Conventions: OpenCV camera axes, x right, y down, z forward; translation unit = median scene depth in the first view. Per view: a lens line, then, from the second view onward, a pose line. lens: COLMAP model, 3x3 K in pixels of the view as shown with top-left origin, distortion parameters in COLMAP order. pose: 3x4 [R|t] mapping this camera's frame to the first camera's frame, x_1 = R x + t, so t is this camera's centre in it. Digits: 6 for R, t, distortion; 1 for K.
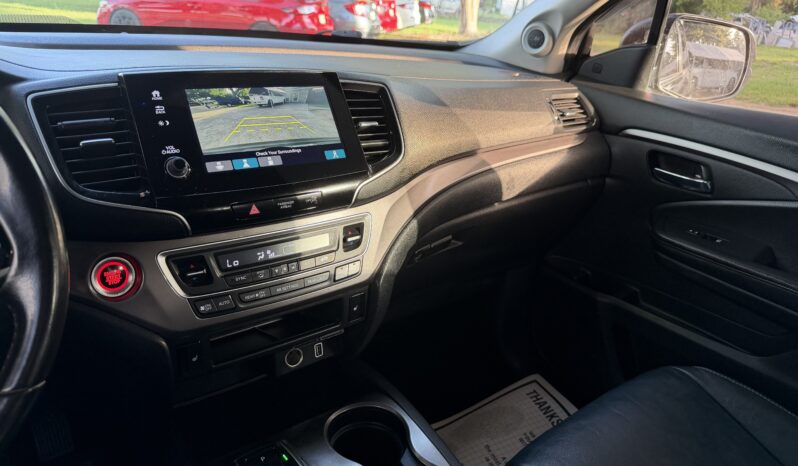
lens RADIAL K [[551.7, 0, 399.0], [0, 551.7, 233.0], [0, 0, 1]] dist [0.067722, -0.108079]
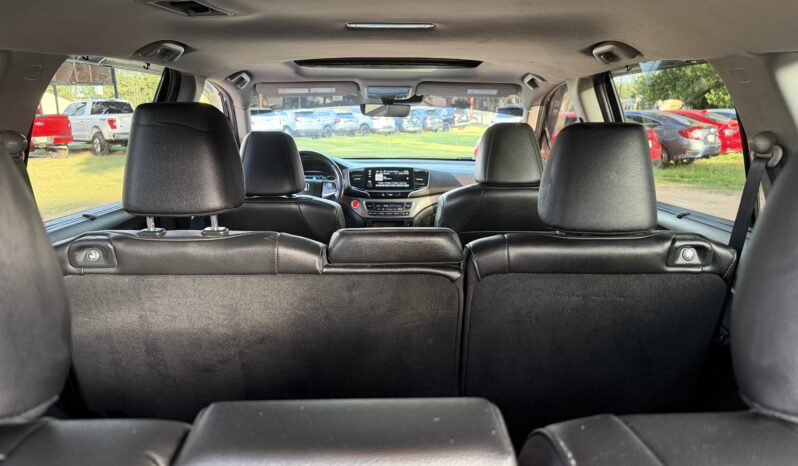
lens RADIAL K [[551.7, 0, 399.0], [0, 551.7, 233.0], [0, 0, 1]] dist [0.067722, -0.108079]
pose [[0.796601, 0.044551, -0.602861, 2.451479], [-0.172376, 0.972616, -0.155897, 0.896504], [0.579407, 0.228107, 0.782467, -2.299243]]
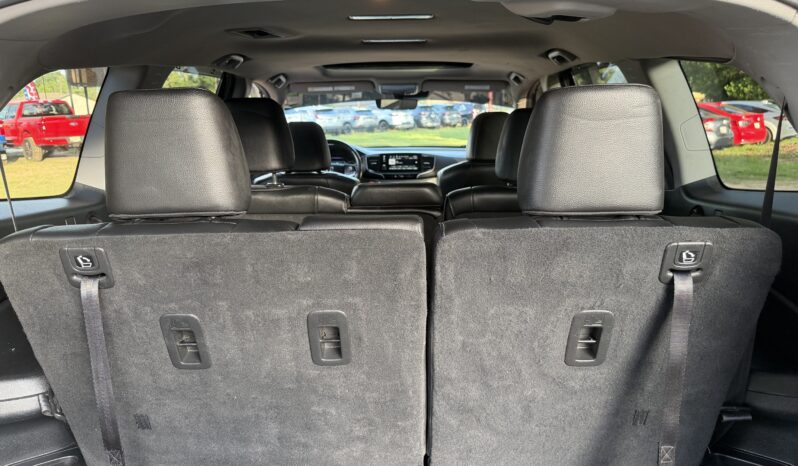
lens RADIAL K [[551.7, 0, 399.0], [0, 551.7, 233.0], [0, 0, 1]] dist [0.067722, -0.108079]
pose [[0.774776, 0.044234, -0.630687, 2.984160], [-0.172807, 0.974380, -0.143948, 1.186039], [0.608161, 0.220514, 0.762570, -2.797851]]
